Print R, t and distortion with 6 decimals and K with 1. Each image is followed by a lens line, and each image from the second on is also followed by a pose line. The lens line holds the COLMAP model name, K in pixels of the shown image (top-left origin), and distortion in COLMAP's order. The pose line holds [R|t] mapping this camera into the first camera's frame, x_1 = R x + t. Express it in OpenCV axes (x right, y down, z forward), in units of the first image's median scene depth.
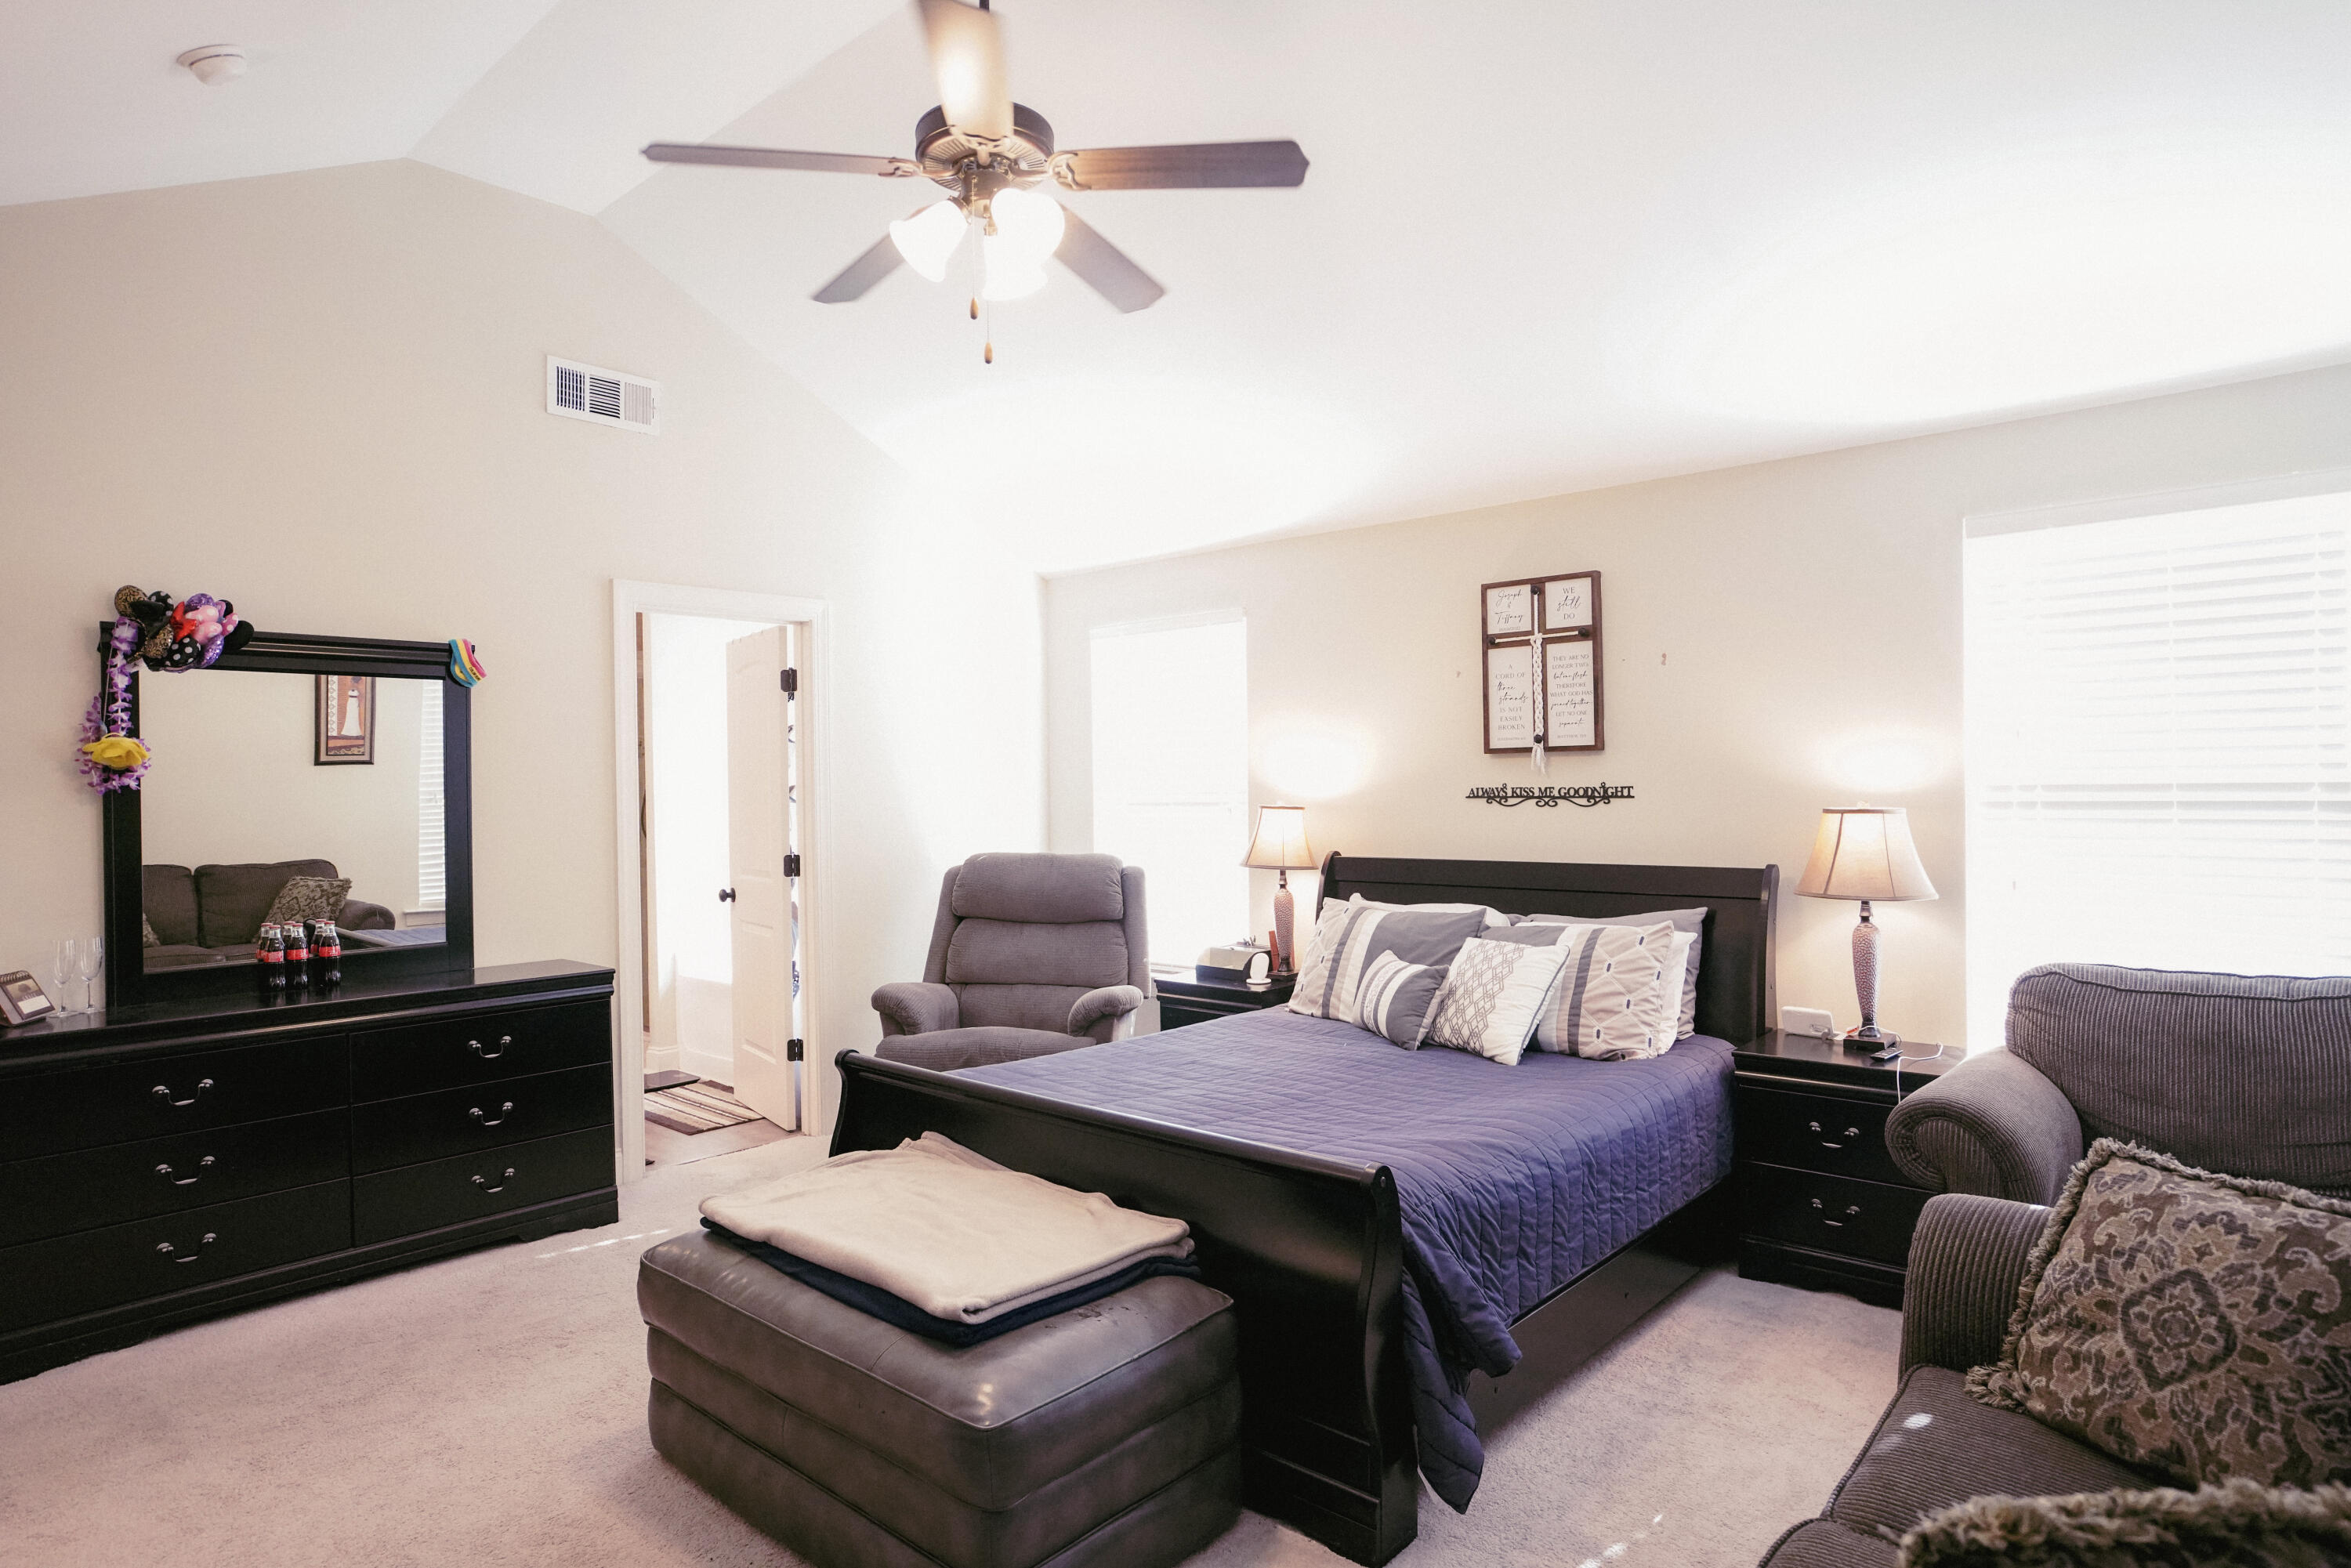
lens RADIAL K [[1337.2, 0, 1175.5], [0, 1337.2, 784.0], [0, 0, 1]] dist [-0.018095, 0.001074]
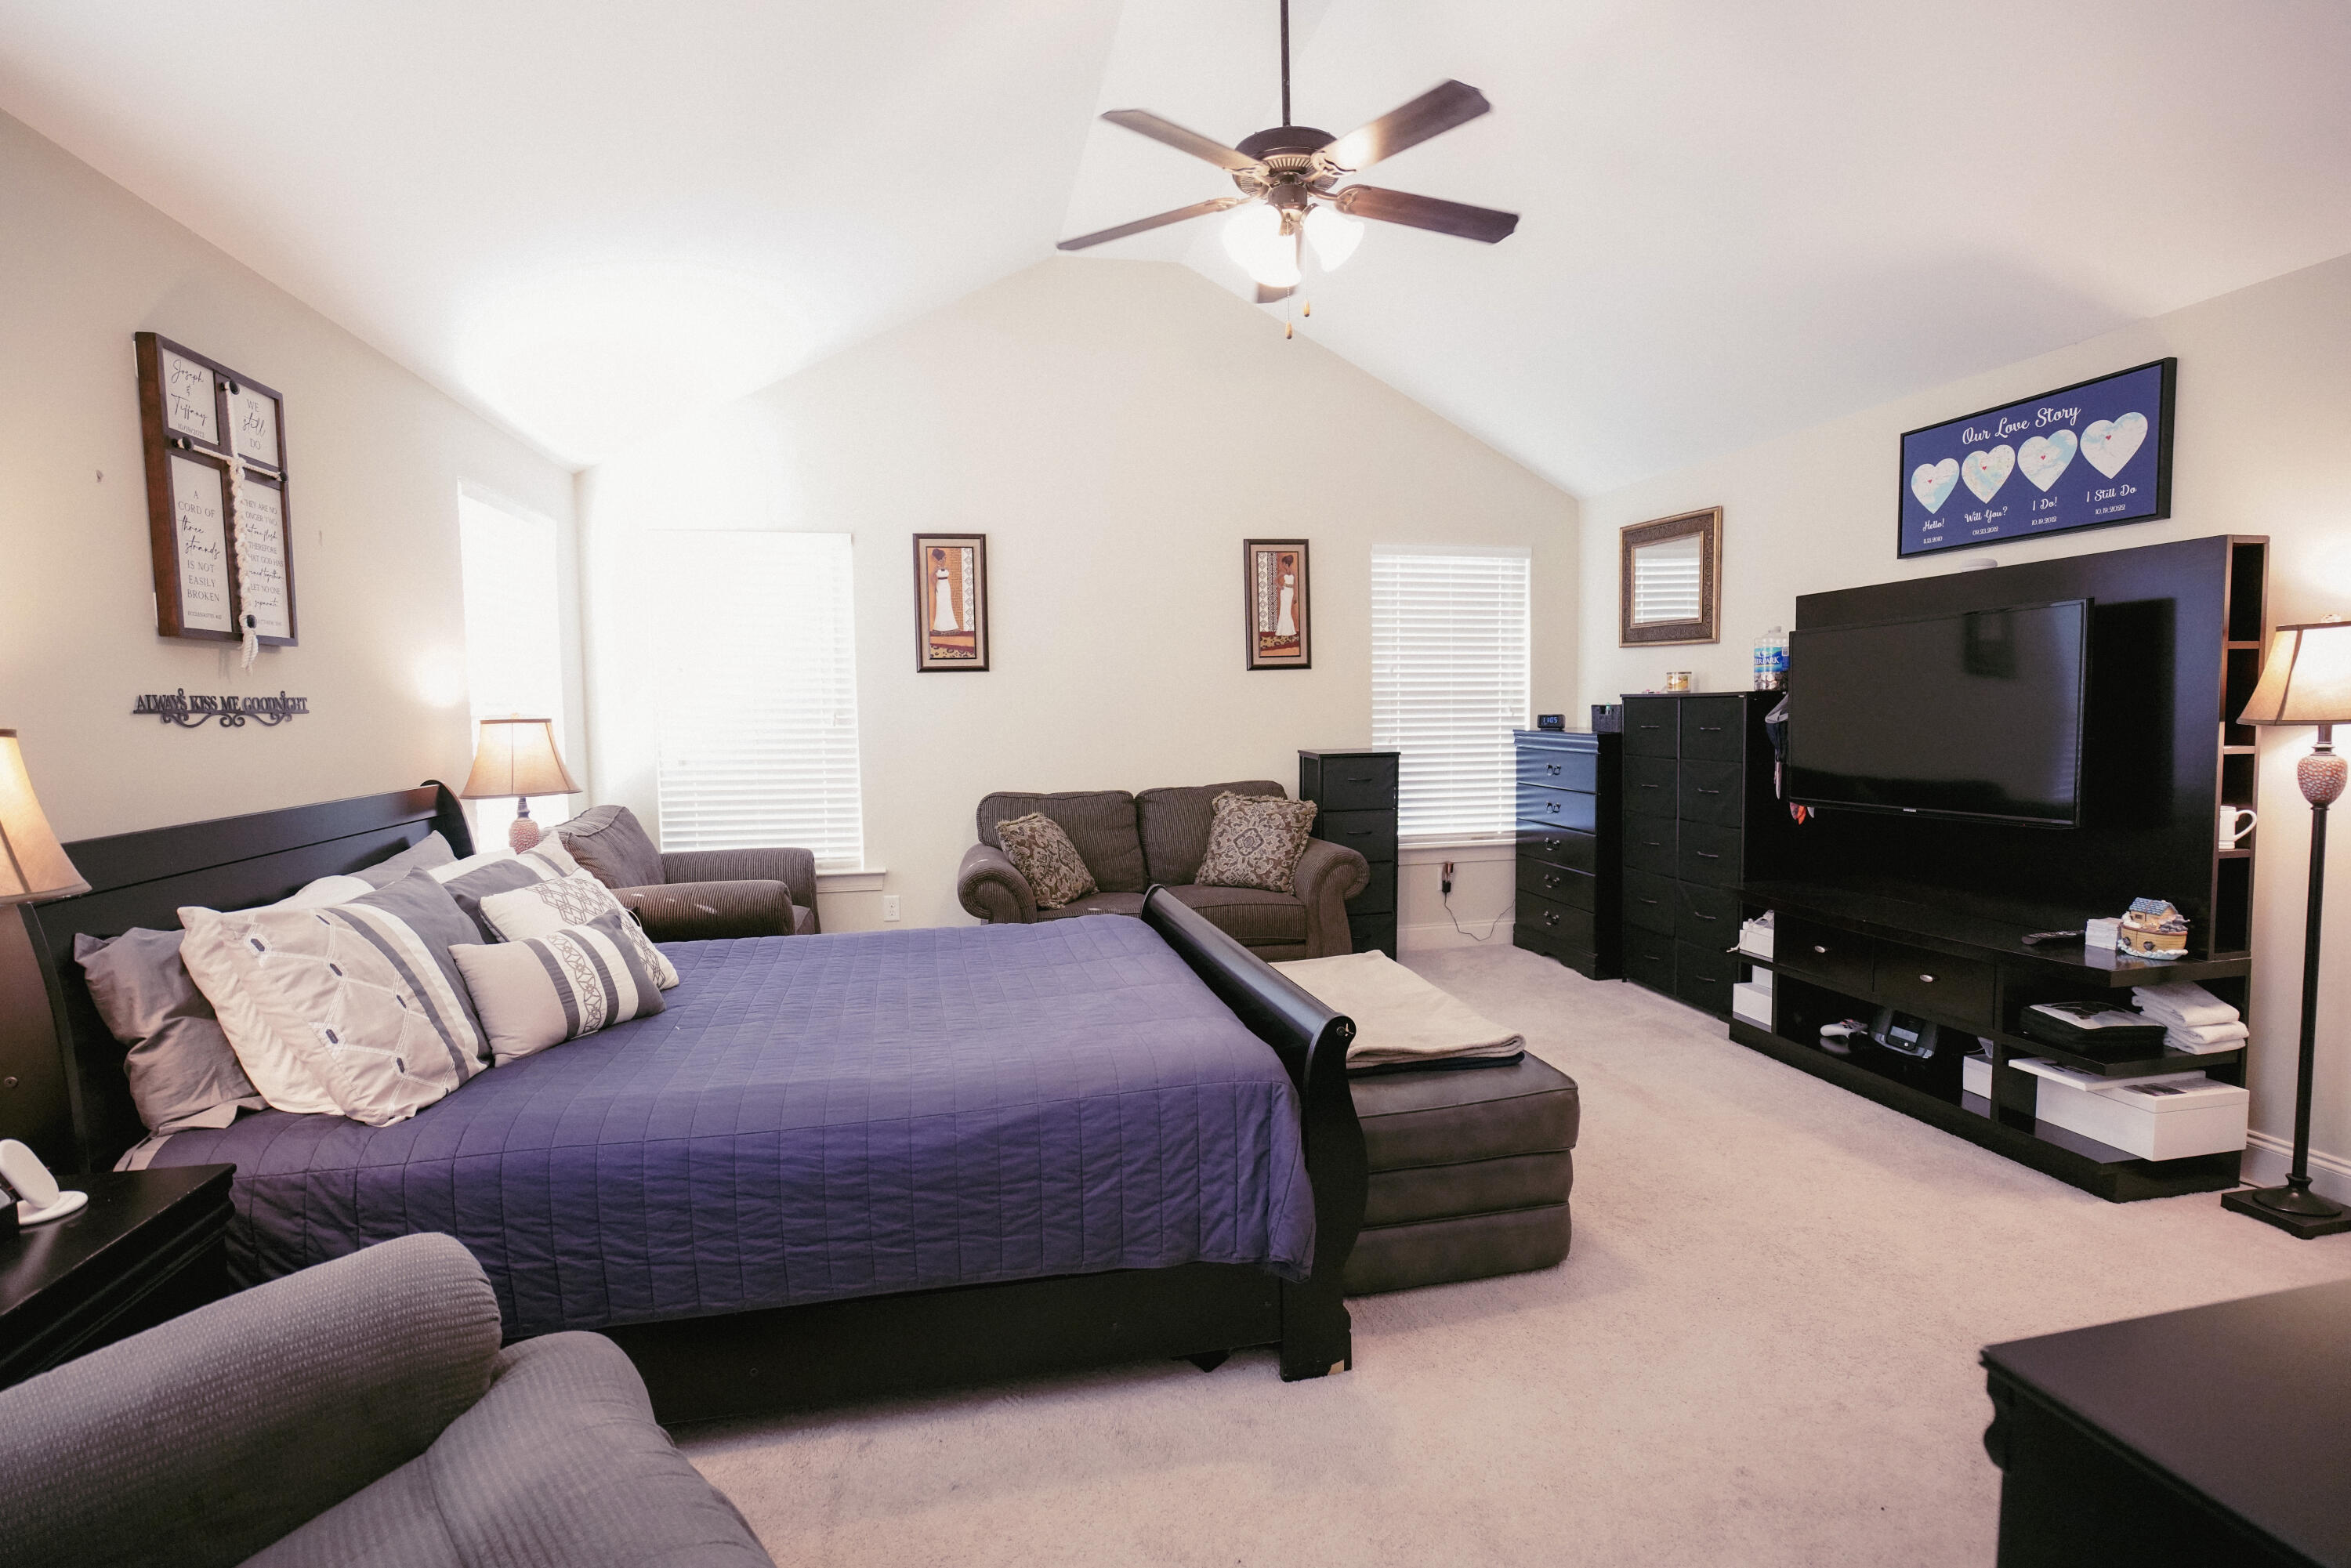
lens RADIAL K [[1069.9, 0, 1175.5], [0, 1069.9, 784.0], [0, 0, 1]] dist [-0.031942, 0.000612]
pose [[-0.811553, -0.019143, 0.583966, -0.394331], [0.026542, 0.997223, 0.069577, 0.021990], [-0.583676, 0.071966, -0.808791, 1.156415]]
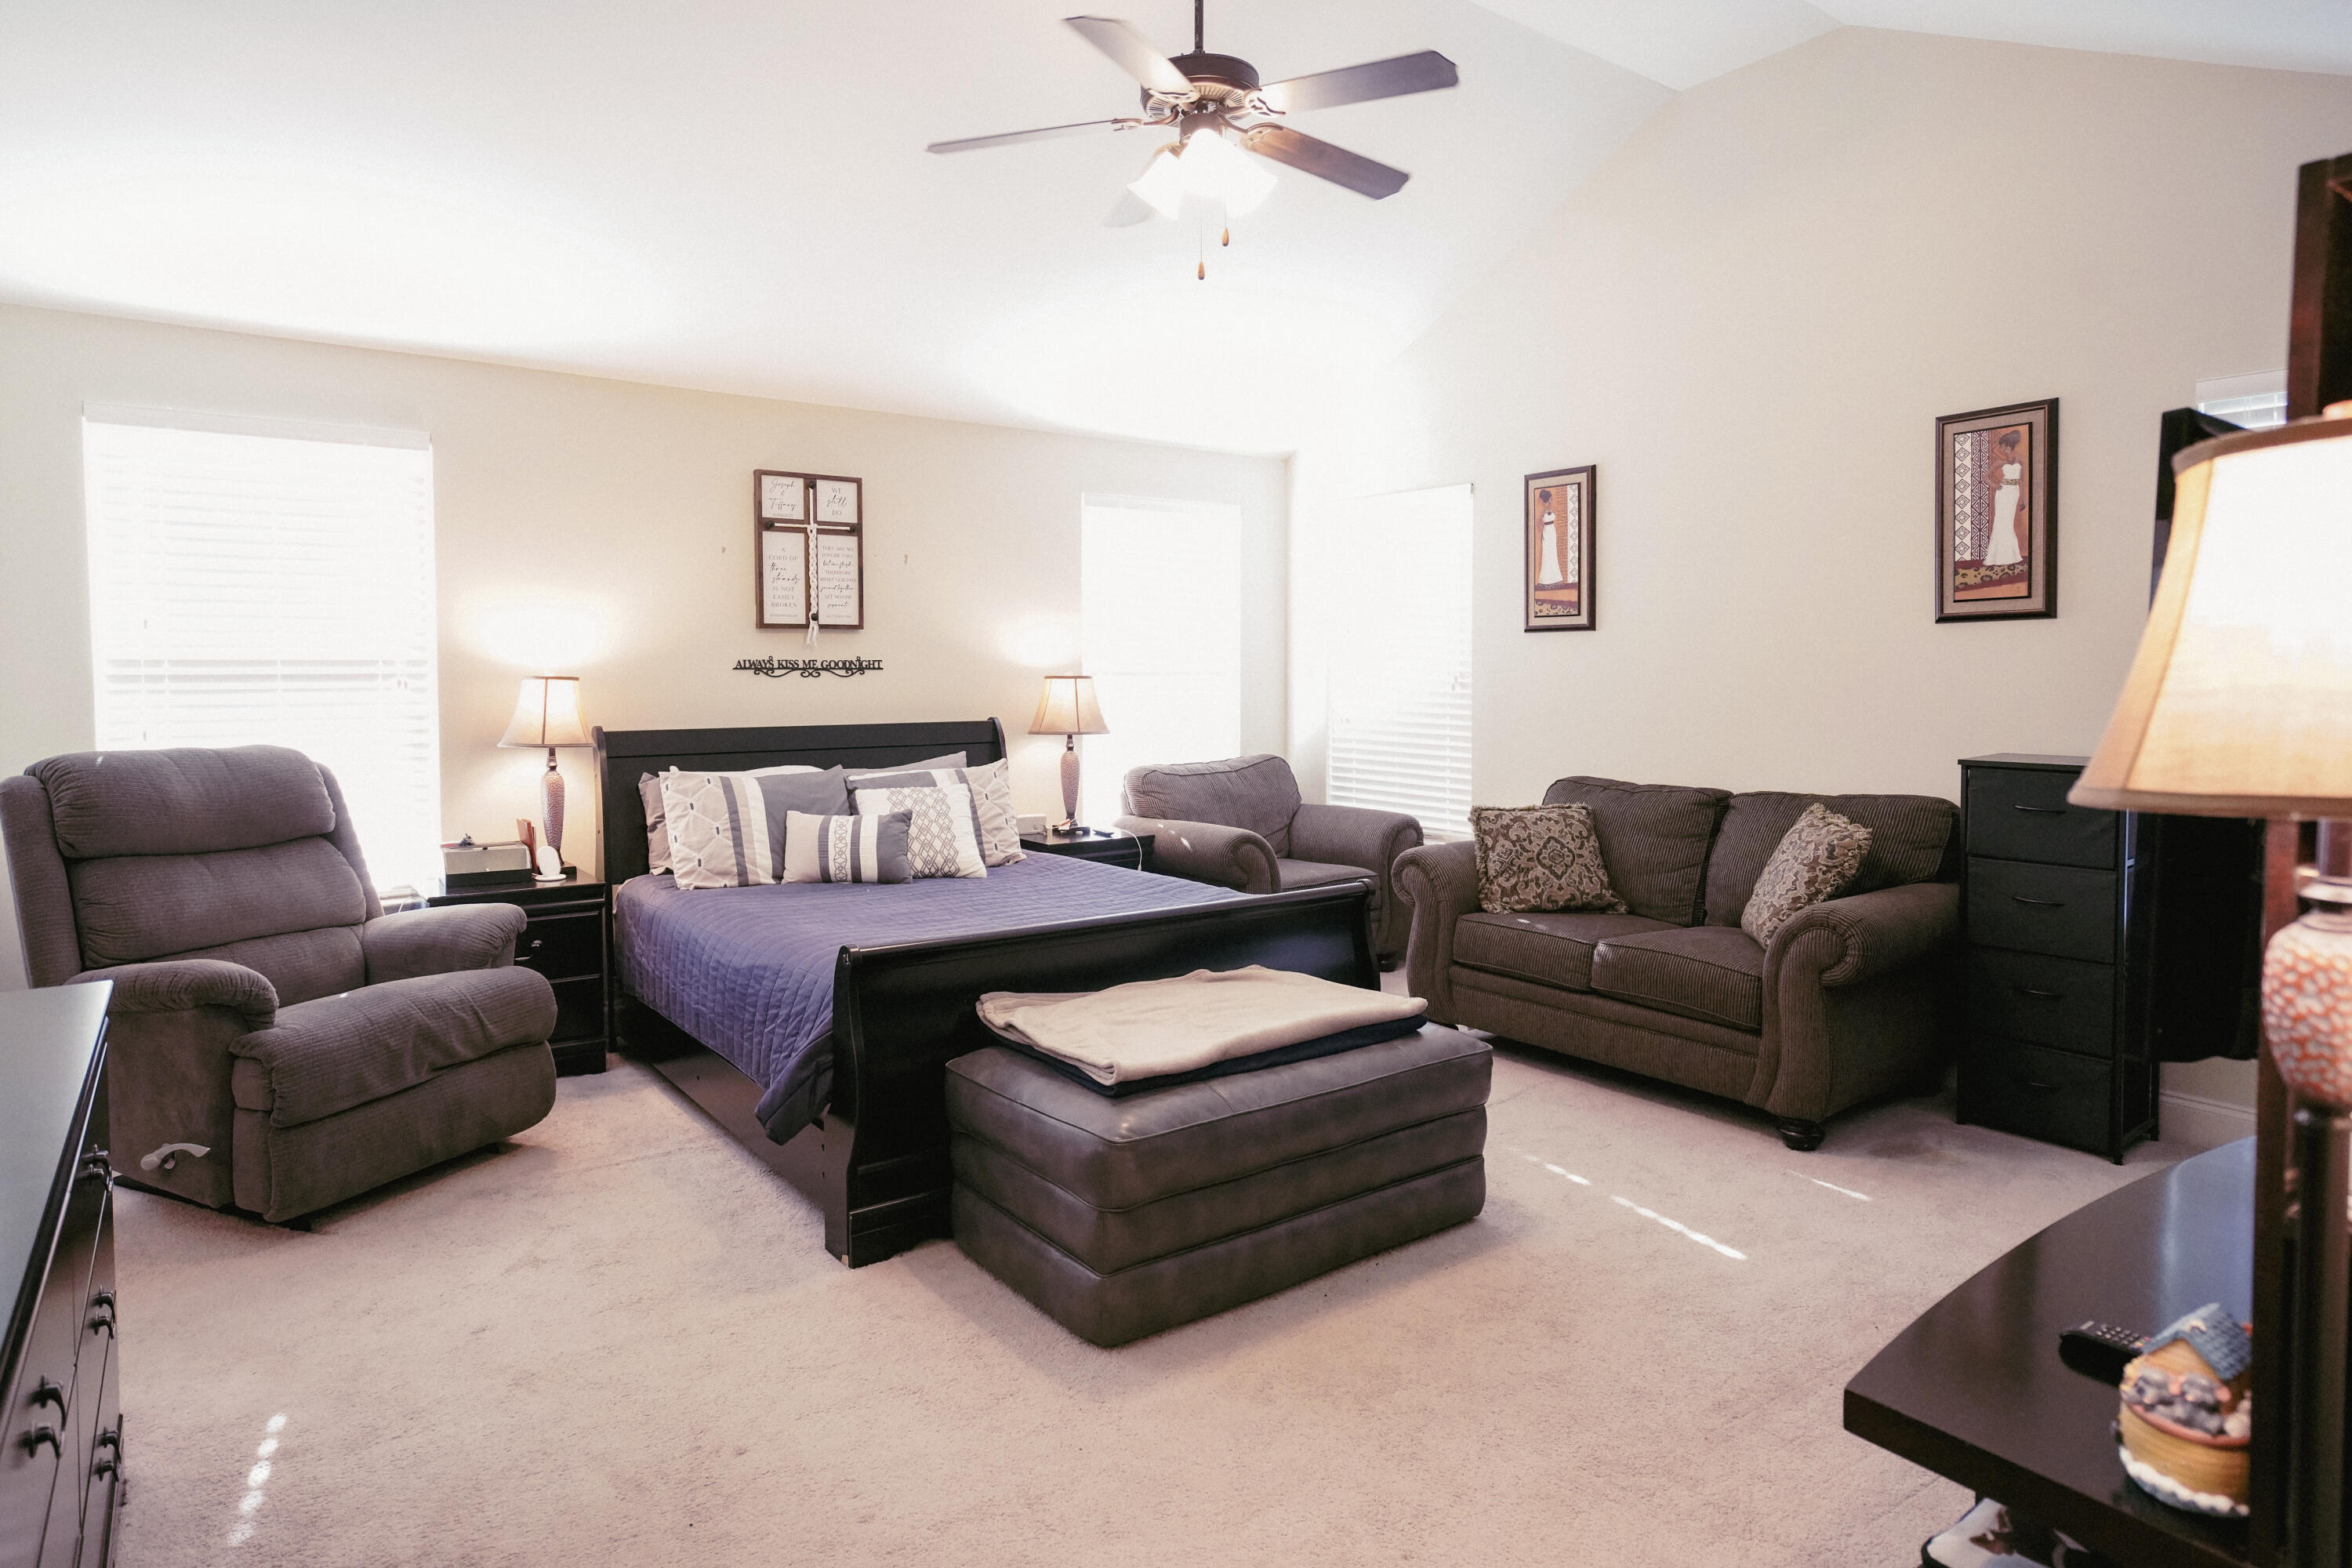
lens RADIAL K [[1353.2, 0, 1171.8], [0, 1353.2, 733.9], [0, 0, 1]] dist [-0.004838, 0.000349]
pose [[0.186463, -0.034377, 0.981860, -0.805865], [0.000768, 0.999392, 0.034845, 0.025636], [-0.982462, -0.005743, 0.186376, 0.487957]]
